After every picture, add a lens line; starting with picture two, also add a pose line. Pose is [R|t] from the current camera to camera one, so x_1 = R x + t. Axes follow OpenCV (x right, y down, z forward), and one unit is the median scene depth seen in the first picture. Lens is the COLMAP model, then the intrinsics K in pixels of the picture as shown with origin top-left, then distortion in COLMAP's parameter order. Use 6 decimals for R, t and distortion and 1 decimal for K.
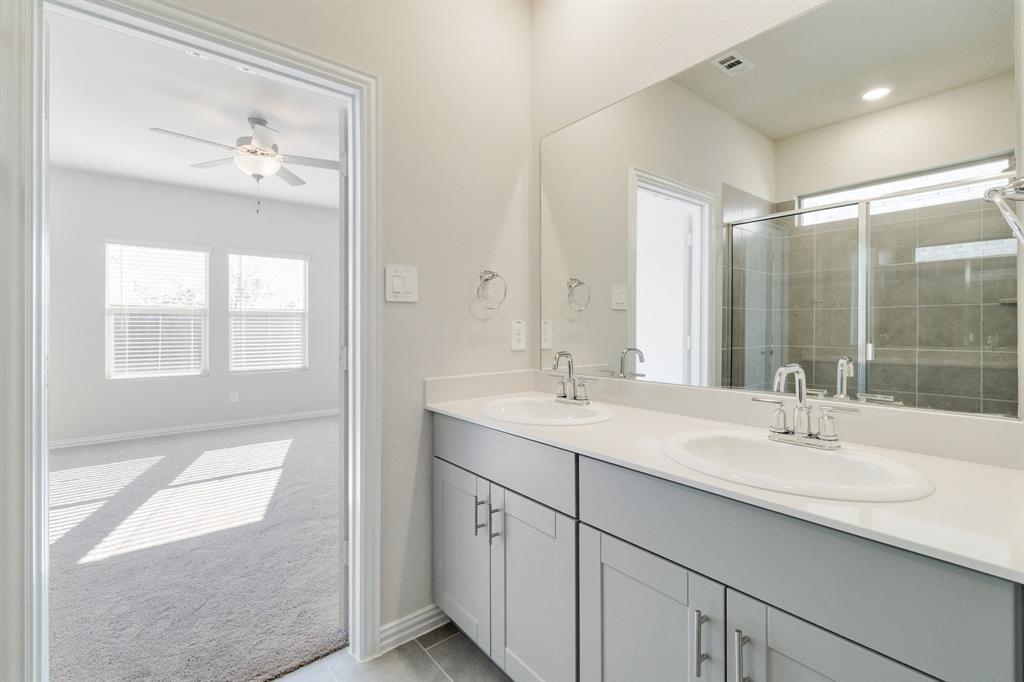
lens RADIAL K [[452.5, 0, 512.0], [0, 452.5, 341.0], [0, 0, 1]] dist [-0.001220, -0.000275]
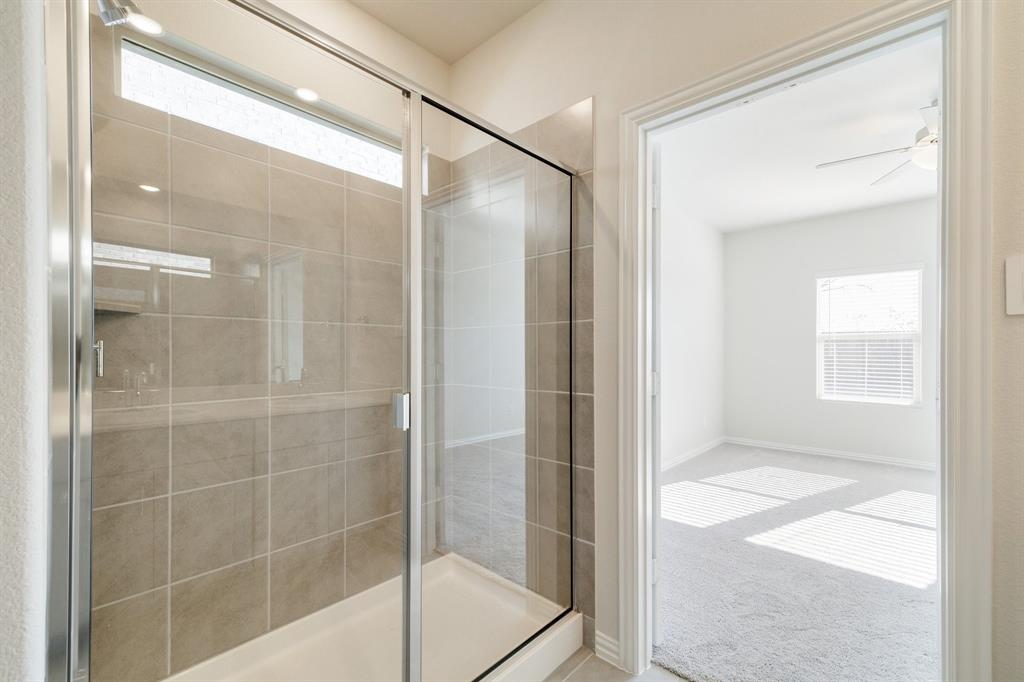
lens RADIAL K [[439.2, 0, 512.4], [0, 439.2, 359.2], [0, 0, 1]] dist [0.000388, 0.000191]
pose [[0.142556, 0.023278, -0.989513, 0.114870], [-0.038900, 0.999083, 0.017899, -0.005783], [0.989022, 0.035940, 0.143330, 0.126436]]
